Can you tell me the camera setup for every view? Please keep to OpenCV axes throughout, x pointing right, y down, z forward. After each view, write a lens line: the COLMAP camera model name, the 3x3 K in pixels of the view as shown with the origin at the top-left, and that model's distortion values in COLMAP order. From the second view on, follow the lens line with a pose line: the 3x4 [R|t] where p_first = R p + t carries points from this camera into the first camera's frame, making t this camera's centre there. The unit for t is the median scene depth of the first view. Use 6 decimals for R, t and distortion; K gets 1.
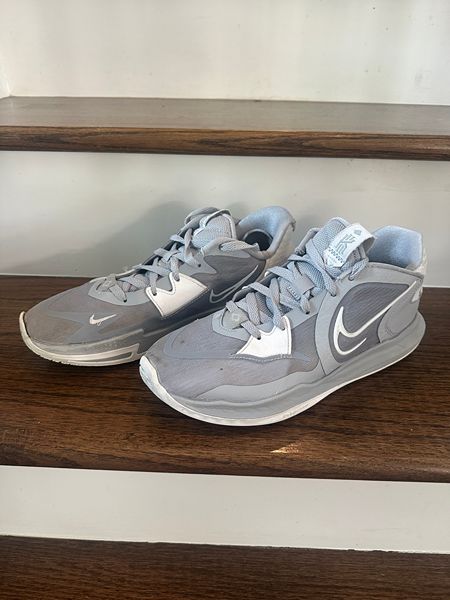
lens RADIAL K [[436.5, 0, 223.2], [0, 436.5, 298.6], [0, 0, 1]] dist [-0.013145, -0.007793]
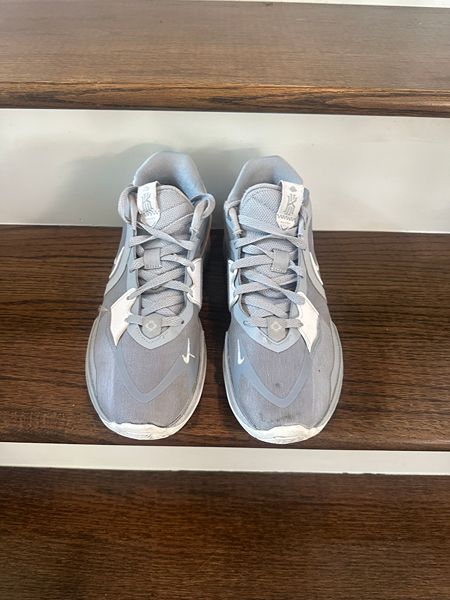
lens RADIAL K [[436.5, 0, 221.2], [0, 436.5, 297.8], [0, 0, 1]] dist [-0.013145, -0.007793]
pose [[0.999817, -0.013807, 0.013221, -0.052318], [0.009248, 0.954653, 0.297578, -0.242546], [-0.016730, -0.297401, 0.954606, 0.024228]]
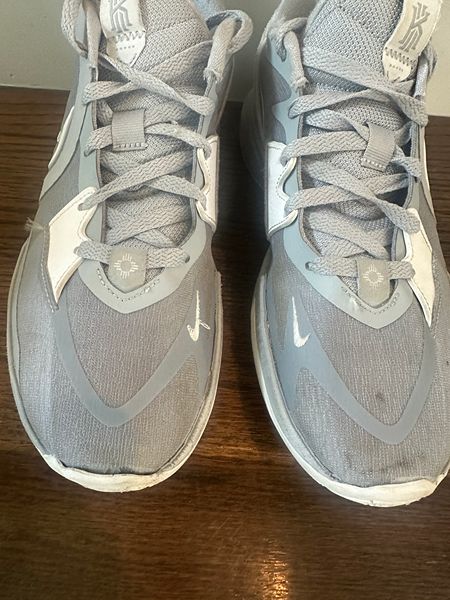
lens RADIAL K [[436.5, 0, 193.8], [0, 436.5, 286.8], [0, 0, 1]] dist [-0.013145, -0.007793]
pose [[0.999298, 0.020740, 0.031198, -0.123879], [-0.033032, 0.880660, 0.472595, -0.127141], [-0.017673, -0.473294, 0.880727, 0.425399]]
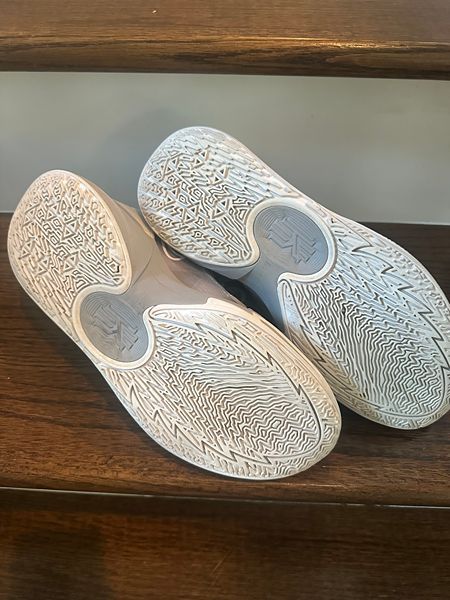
lens RADIAL K [[436.5, 0, 221.3], [0, 436.5, 300.8], [0, 0, 1]] dist [-0.013145, -0.007793]
pose [[0.999887, -0.001752, -0.014939, 0.026363], [0.006924, 0.935320, 0.353736, -0.246589], [0.013353, -0.353799, 0.935226, 0.221784]]
